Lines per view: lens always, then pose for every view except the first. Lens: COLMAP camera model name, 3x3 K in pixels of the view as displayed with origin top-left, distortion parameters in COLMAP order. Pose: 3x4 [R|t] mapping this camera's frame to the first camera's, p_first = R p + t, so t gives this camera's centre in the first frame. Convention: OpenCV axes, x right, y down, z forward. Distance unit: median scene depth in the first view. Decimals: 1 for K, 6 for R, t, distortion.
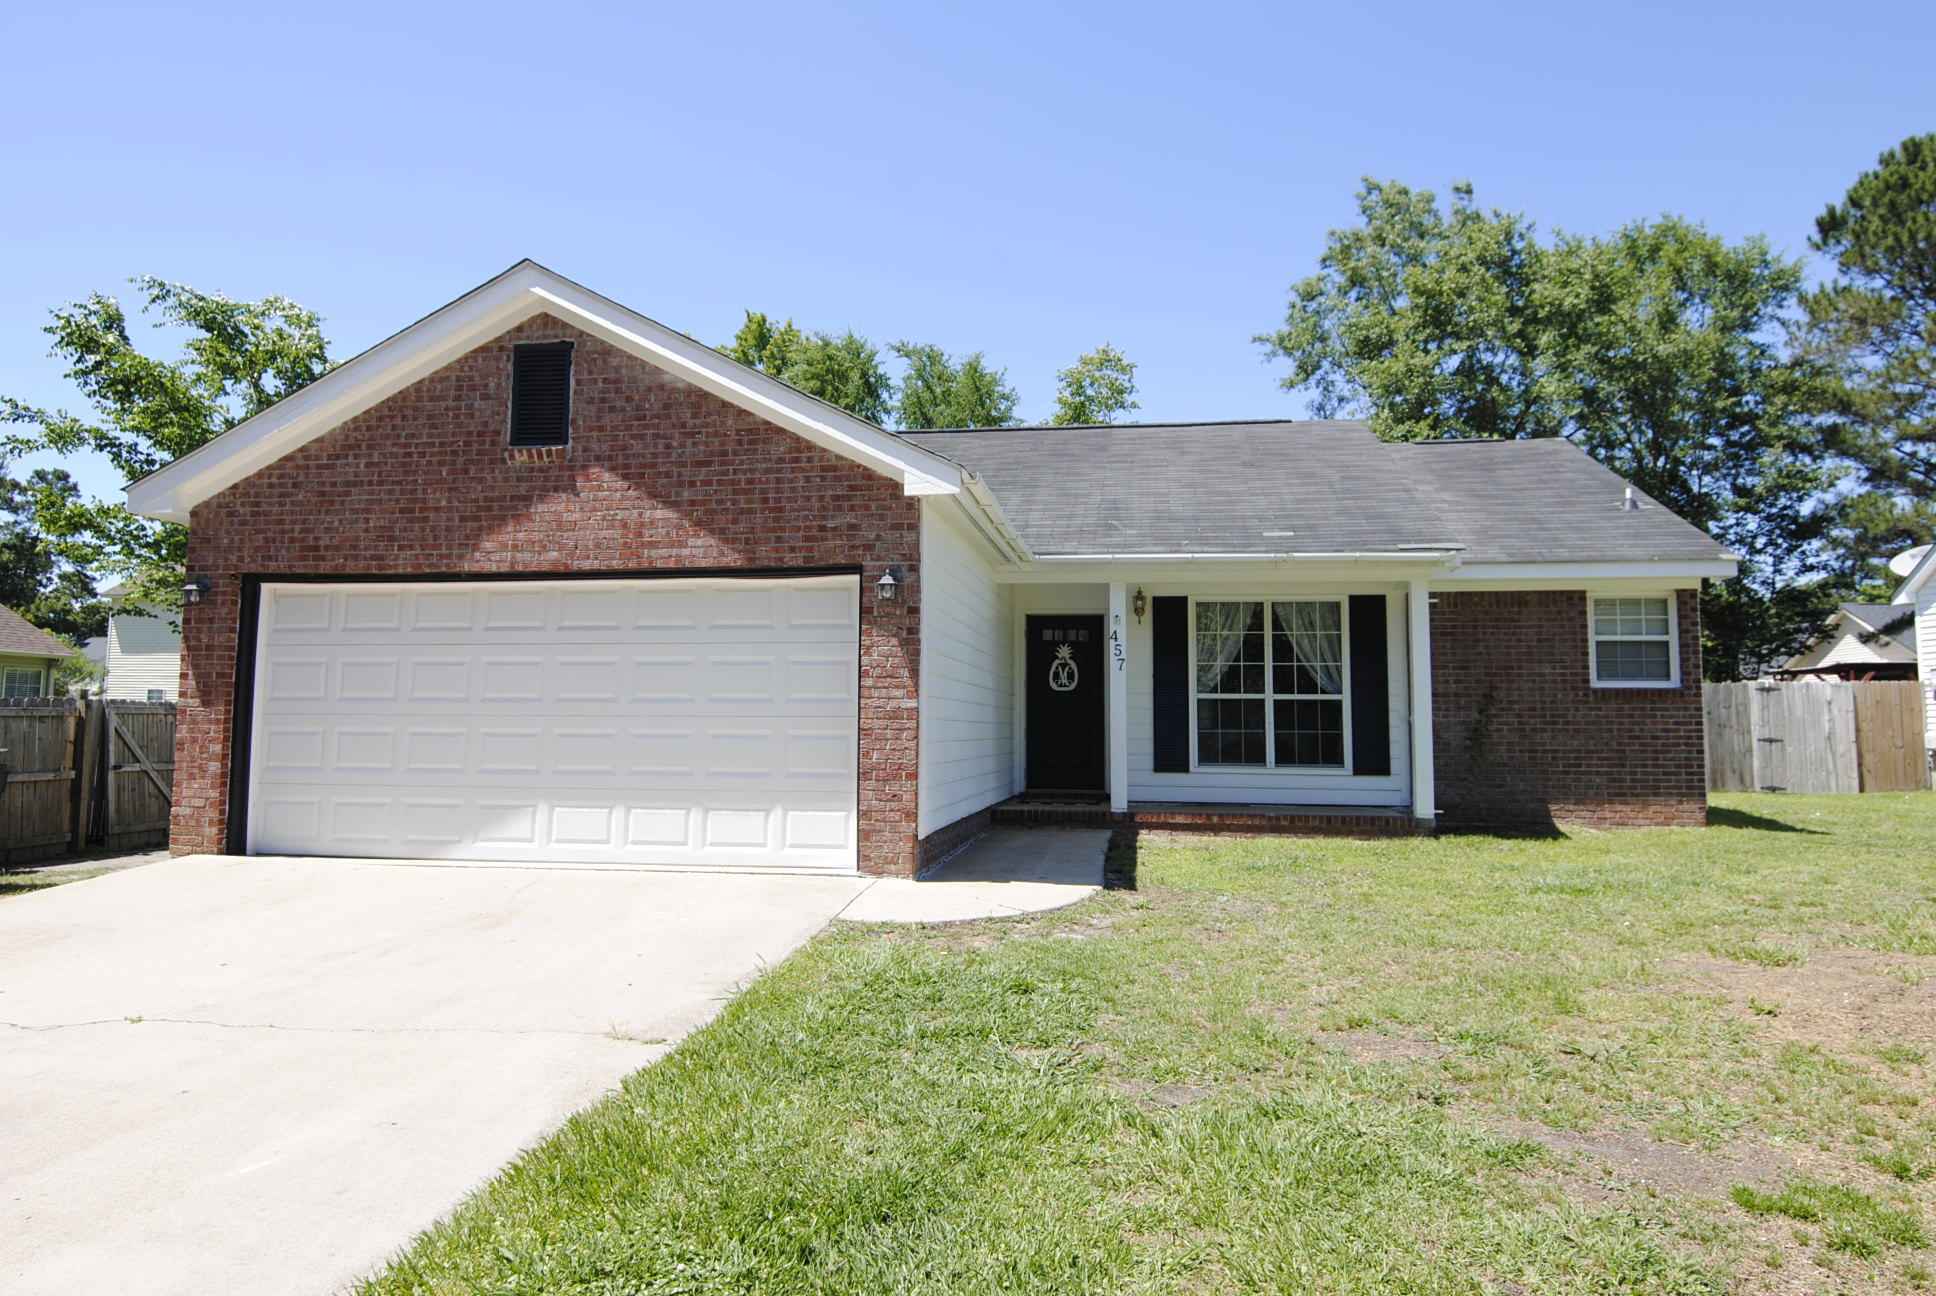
lens RADIAL K [[1157.9, 0, 989.7], [0, 1157.9, 622.8], [0, 0, 1]] dist [0.000058, -0.015383]
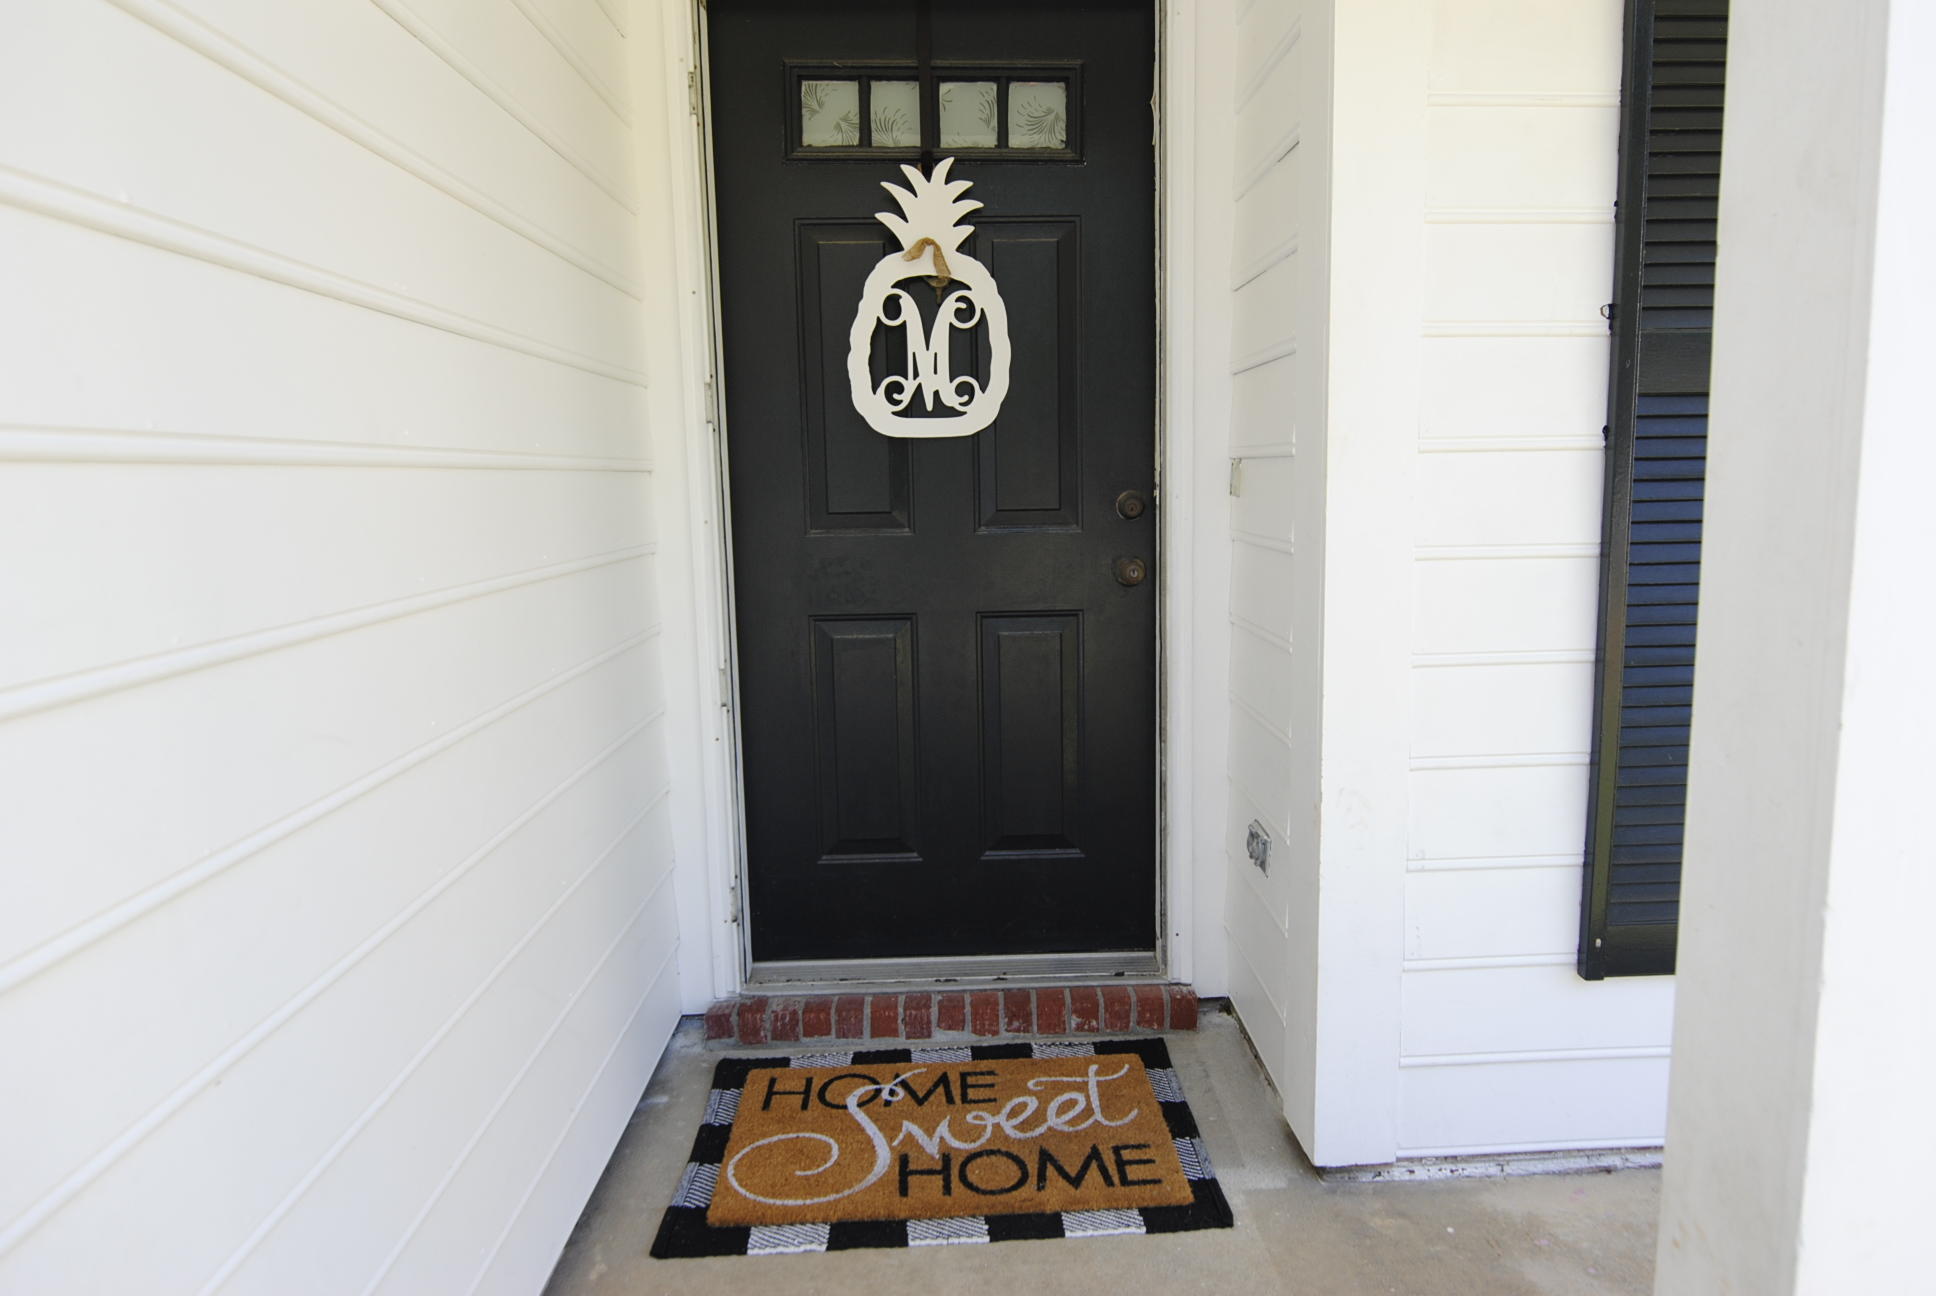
lens RADIAL K [[1157.9, 0, 989.7], [0, 1157.9, 622.8], [0, 0, 1]] dist [0.000058, -0.015383]
pose [[0.983494, -0.045820, 0.175041, 0.060807], [0.008825, 0.978401, 0.206528, 0.075841], [-0.180723, -0.201574, 0.962656, 1.246832]]
